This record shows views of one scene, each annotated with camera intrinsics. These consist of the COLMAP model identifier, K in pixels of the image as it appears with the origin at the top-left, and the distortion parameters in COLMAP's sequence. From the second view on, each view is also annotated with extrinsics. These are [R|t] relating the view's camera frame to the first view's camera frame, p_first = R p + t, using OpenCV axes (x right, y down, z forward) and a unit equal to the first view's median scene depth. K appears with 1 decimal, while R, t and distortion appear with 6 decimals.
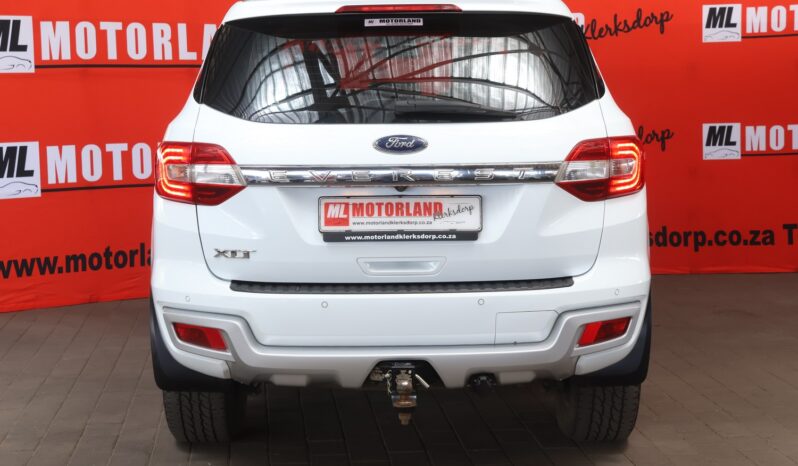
lens RADIAL K [[1483.1, 0, 399.0], [0, 1483.1, 233.0], [0, 0, 1]] dist [-0.013441, -0.027518]
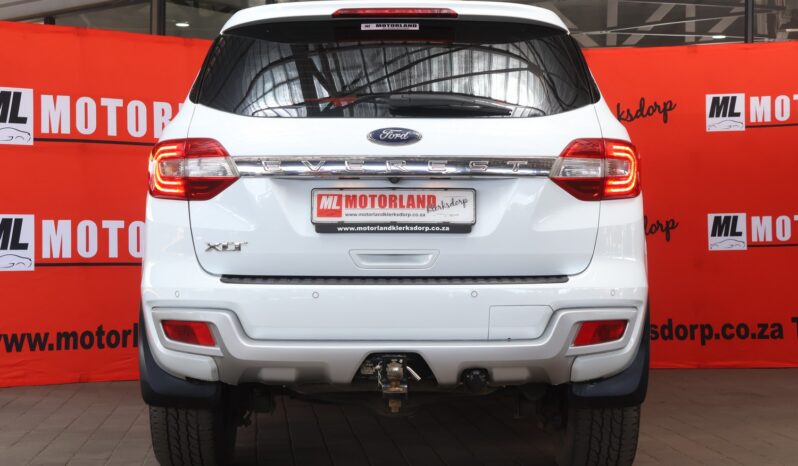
lens RADIAL K [[1526.5, 0, 399.0], [0, 1526.5, 233.0], [0, 0, 1]] dist [-0.006359, -0.012504]
pose [[0.999915, 0.011504, -0.006155, 0.010403], [-0.012213, 0.991254, -0.131401, 0.131461], [0.004590, 0.131465, 0.991310, -0.010310]]
